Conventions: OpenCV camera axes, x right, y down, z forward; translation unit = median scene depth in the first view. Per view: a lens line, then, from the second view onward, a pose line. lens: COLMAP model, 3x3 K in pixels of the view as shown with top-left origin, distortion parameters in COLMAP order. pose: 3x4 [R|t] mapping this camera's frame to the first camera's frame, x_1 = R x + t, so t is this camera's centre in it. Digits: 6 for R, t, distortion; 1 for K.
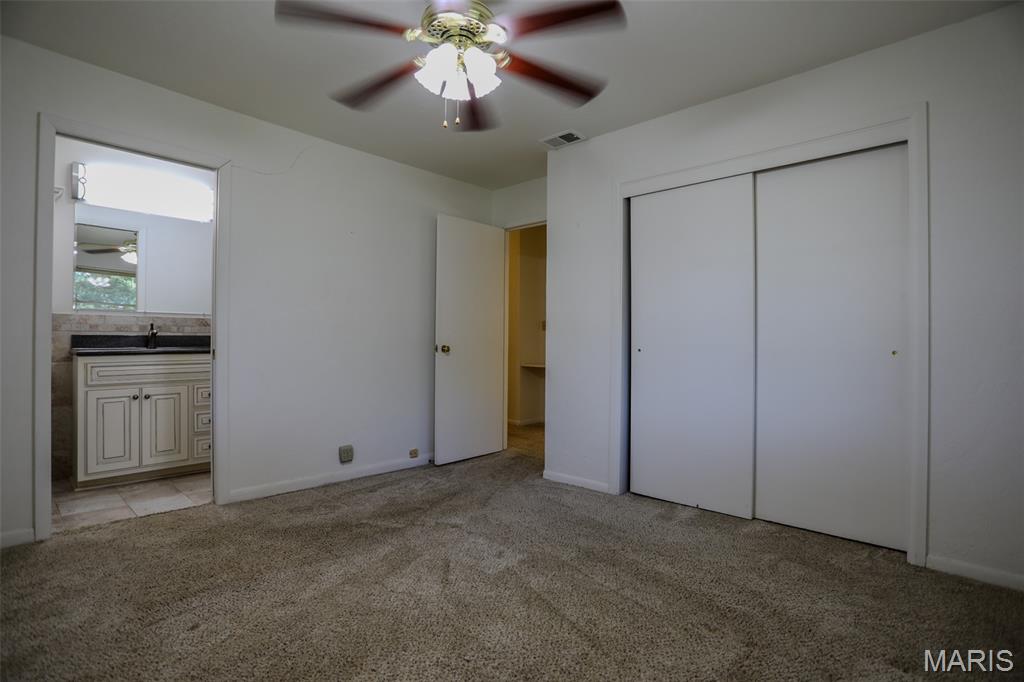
lens RADIAL K [[501.9, 0, 522.2], [0, 501.9, 337.6], [0, 0, 1]] dist [-0.034116, 0.002848]
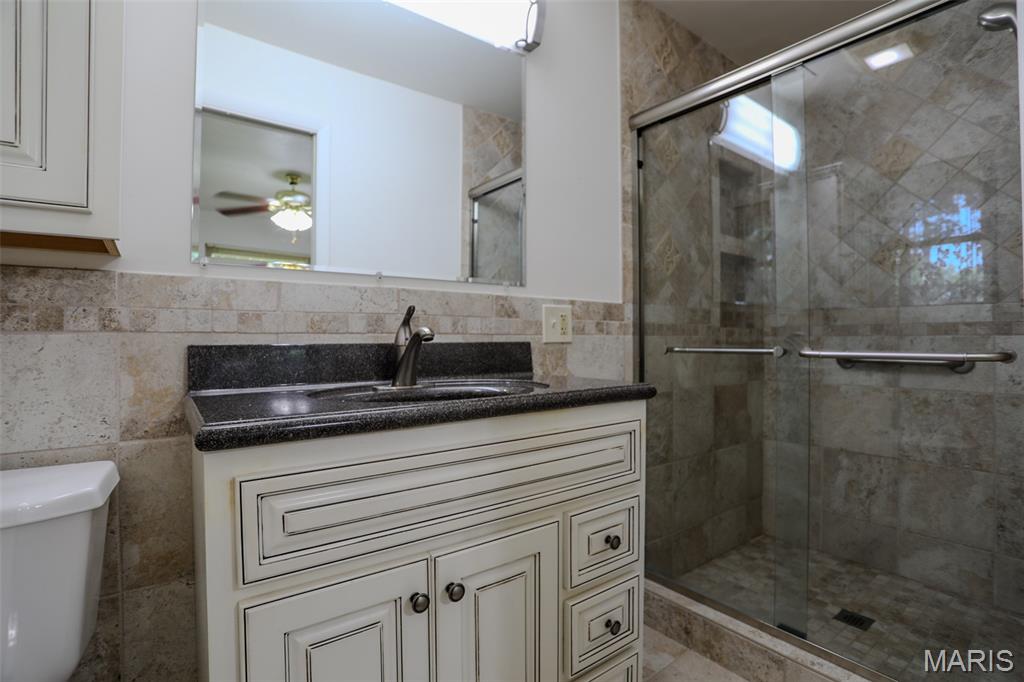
lens RADIAL K [[501.9, 0, 504.0], [0, 501.9, 344.3], [0, 0, 1]] dist [-0.034116, 0.002848]
pose [[0.977514, -0.006696, -0.210763, -0.670333], [0.009697, 0.999866, 0.013210, -0.008441], [0.210646, -0.014957, 0.977448, 0.745600]]
